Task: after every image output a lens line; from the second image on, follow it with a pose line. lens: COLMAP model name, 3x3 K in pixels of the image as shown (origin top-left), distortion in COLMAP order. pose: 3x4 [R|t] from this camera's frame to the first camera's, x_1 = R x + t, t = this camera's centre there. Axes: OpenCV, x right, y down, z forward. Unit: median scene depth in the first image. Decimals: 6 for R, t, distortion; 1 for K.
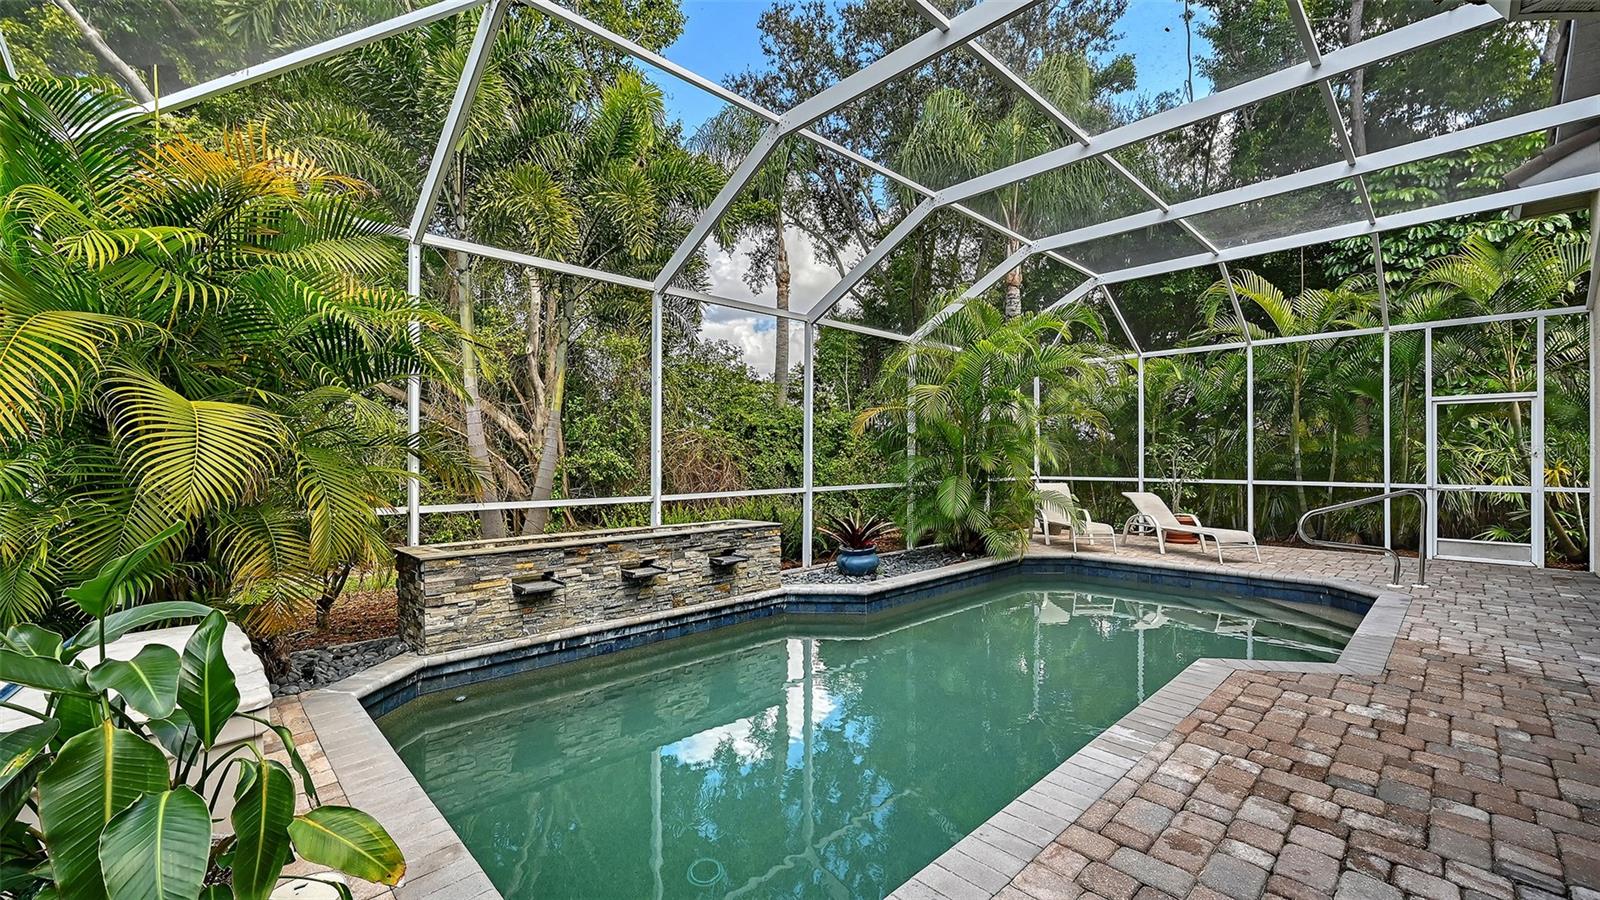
lens RADIAL K [[642.6, 0, 809.0], [0, 642.6, 450.5], [0, 0, 1]] dist [-0.000378, 0.000563]
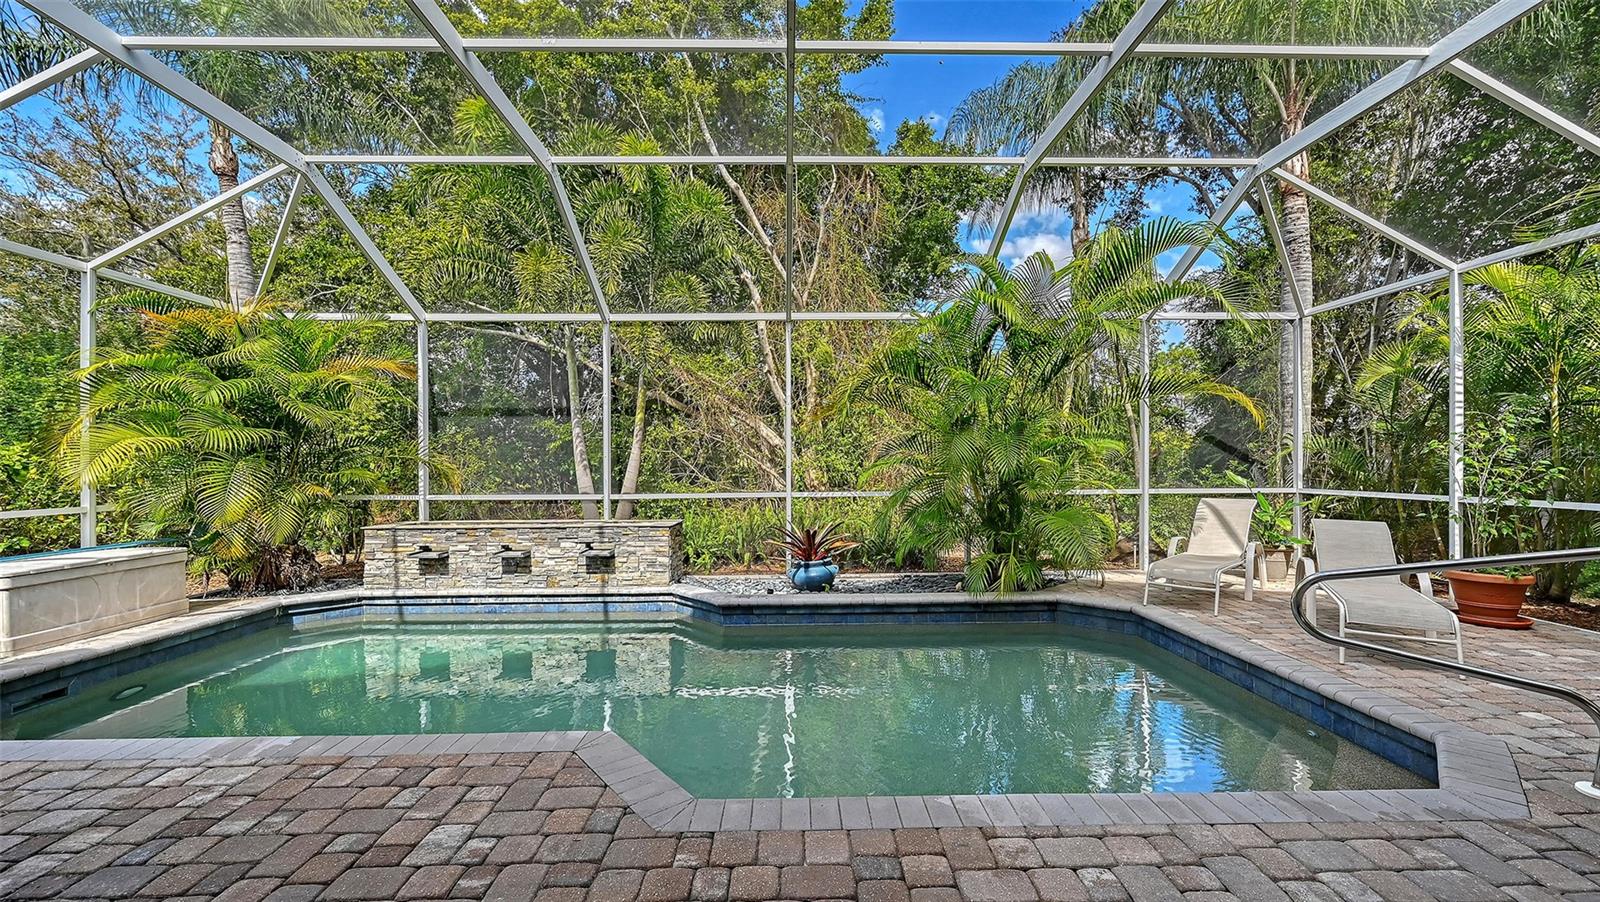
lens RADIAL K [[646.0, 0, 800.8], [0, 646.0, 461.3], [0, 0, 1]] dist [0.002675, -0.000473]
pose [[0.720943, -0.003463, -0.692986, 1.463598], [0.016824, 0.999780, 0.012507, 0.004840], [0.692791, -0.020675, 0.720842, 0.702321]]
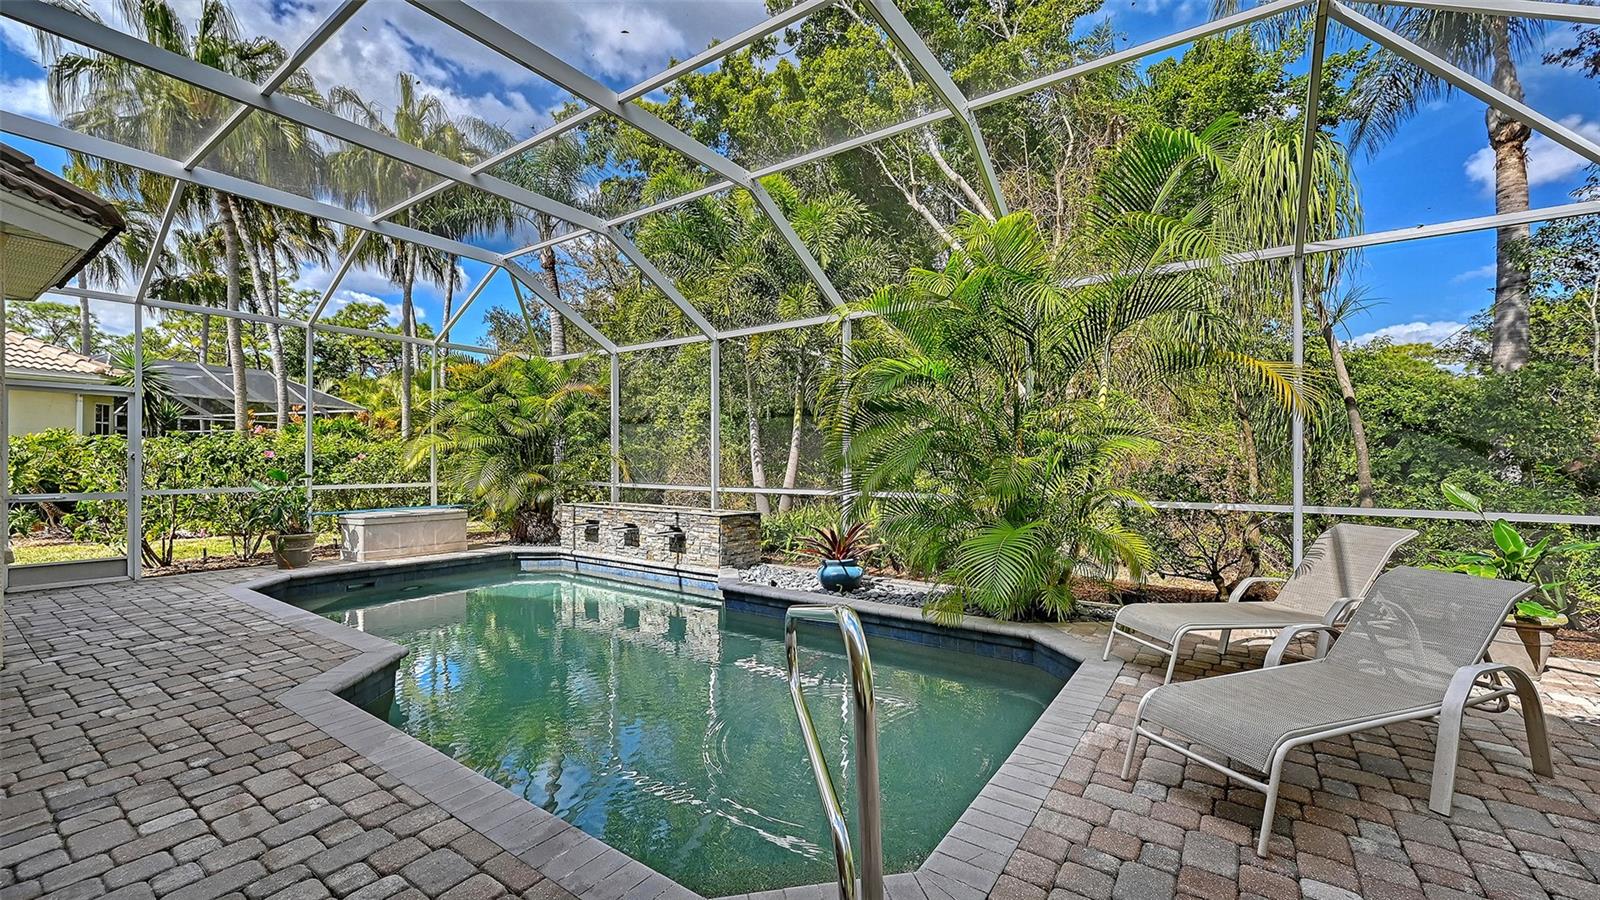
lens RADIAL K [[642.6, 0, 796.2], [0, 642.6, 456.4], [0, 0, 1]] dist [-0.000378, 0.000563]
pose [[0.167206, -0.003757, -0.985915, 2.001498], [0.013096, 0.999913, -0.001589, 0.020301], [0.985835, -0.012646, 0.167241, 1.658846]]
